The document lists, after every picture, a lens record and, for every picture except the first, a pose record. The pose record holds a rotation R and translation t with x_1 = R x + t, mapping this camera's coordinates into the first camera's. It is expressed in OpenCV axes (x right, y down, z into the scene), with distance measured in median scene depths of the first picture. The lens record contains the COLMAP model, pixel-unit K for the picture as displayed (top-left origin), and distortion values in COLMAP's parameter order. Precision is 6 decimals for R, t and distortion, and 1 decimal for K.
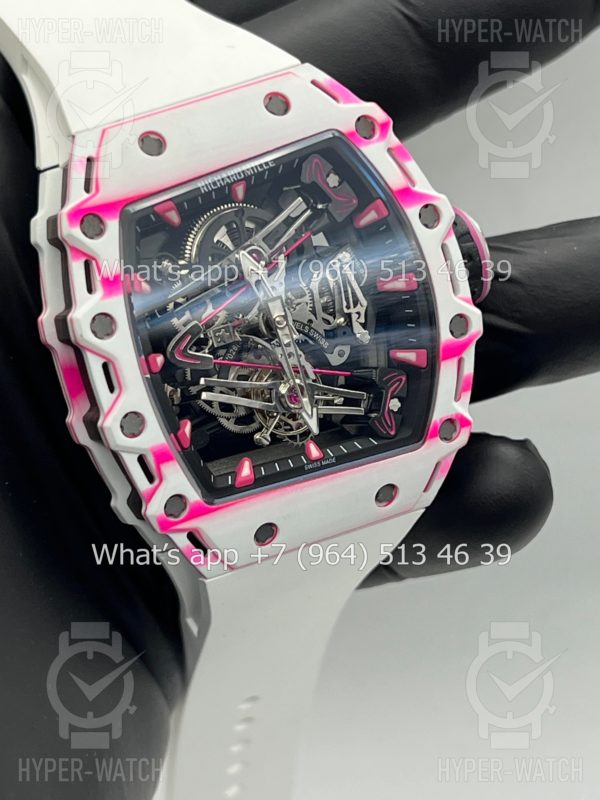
lens RADIAL K [[1941.1, 0, 300.0], [0, 1941.1, 400.0], [0, 0, 1]] dist [0.264140, -0.951070]
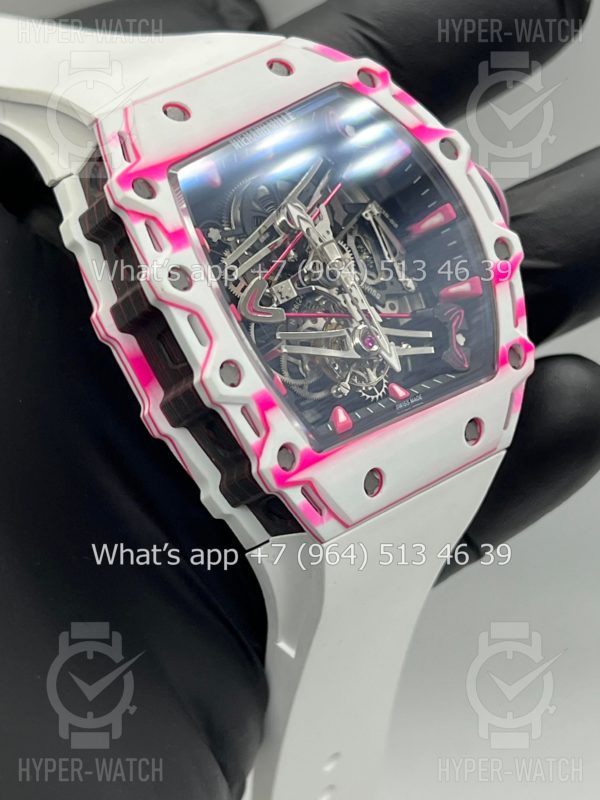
lens RADIAL K [[1941.1, 0, 300.0], [0, 1941.1, 400.0], [0, 0, 1]] dist [0.264140, -0.951070]
pose [[0.961594, -0.198964, 0.189078, -0.225036], [0.236403, 0.950384, -0.202196, 0.215225], [-0.139467, 0.239129, 0.960920, 0.076440]]
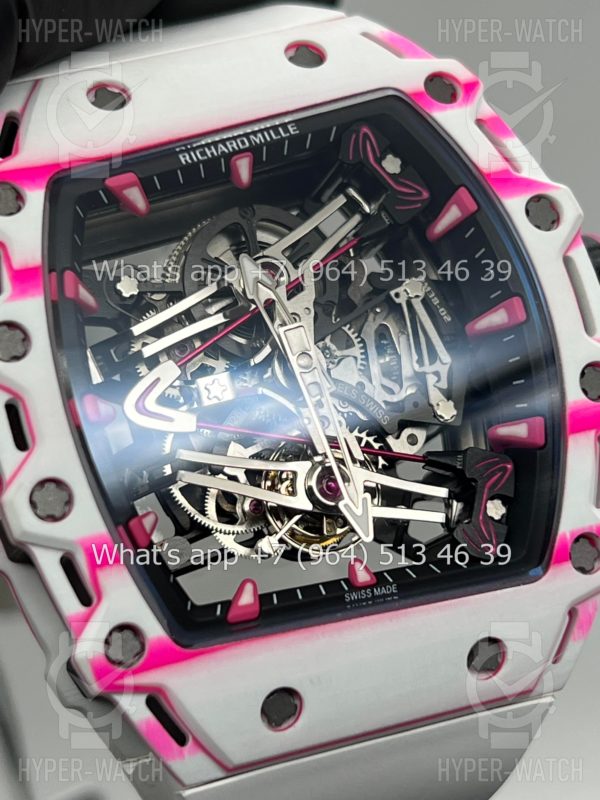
lens RADIAL K [[1941.1, 0, 300.0], [0, 1941.1, 400.0], [0, 0, 1]] dist [0.264140, -0.951070]
pose [[0.993496, -0.021450, -0.111829, 0.058042], [-0.008414, 0.965585, -0.259952, 0.134093], [0.113557, 0.259202, 0.959124, 0.392346]]
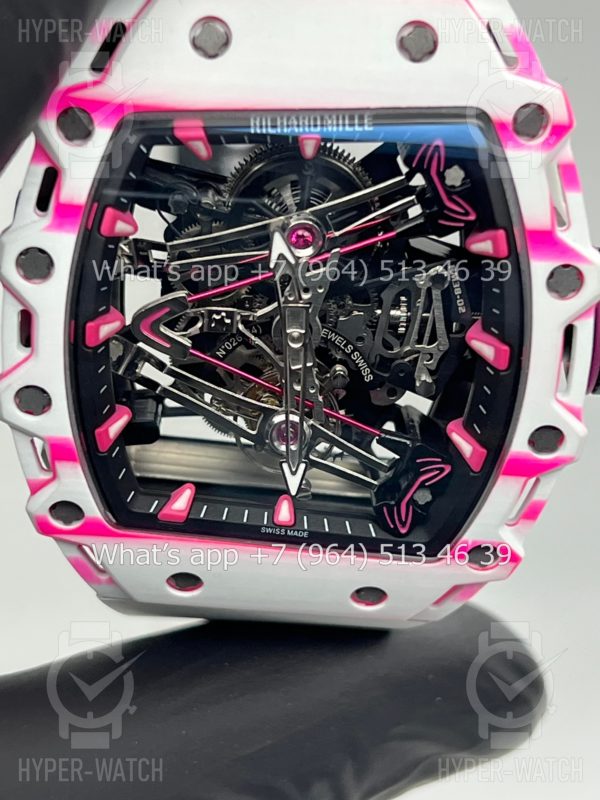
lens RADIAL K [[1941.1, 0, 300.0], [0, 1941.1, 400.0], [0, 0, 1]] dist [0.264140, -0.951070]
pose [[0.879782, 0.426295, -0.210370, 0.146626], [-0.360319, 0.886656, 0.289846, -0.222567], [0.310086, -0.179201, 0.933667, 0.335595]]
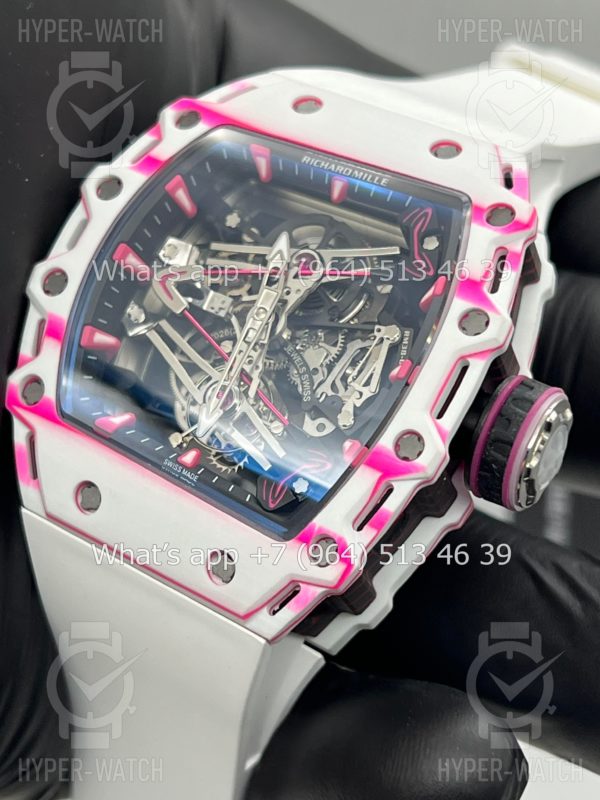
lens RADIAL K [[1941.1, 0, 300.0], [0, 1941.1, 400.0], [0, 0, 1]] dist [0.264140, -0.951070]
pose [[0.534942, 0.429399, -0.727635, 0.630865], [-0.702931, 0.704004, -0.101327, 0.060212], [0.468748, 0.565681, 0.678439, 0.442704]]
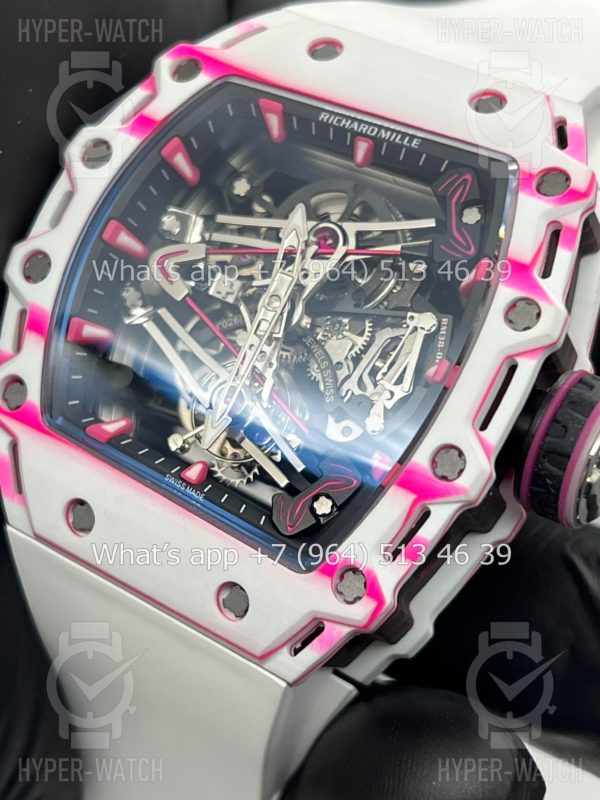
lens RADIAL K [[1941.1, 0, 300.0], [0, 1941.1, 400.0], [0, 0, 1]] dist [0.264140, -0.951070]
pose [[0.523661, 0.470115, -0.710472, 0.529049], [-0.691089, 0.722079, -0.031580, 0.002693], [0.498171, 0.507537, 0.703017, 0.499561]]
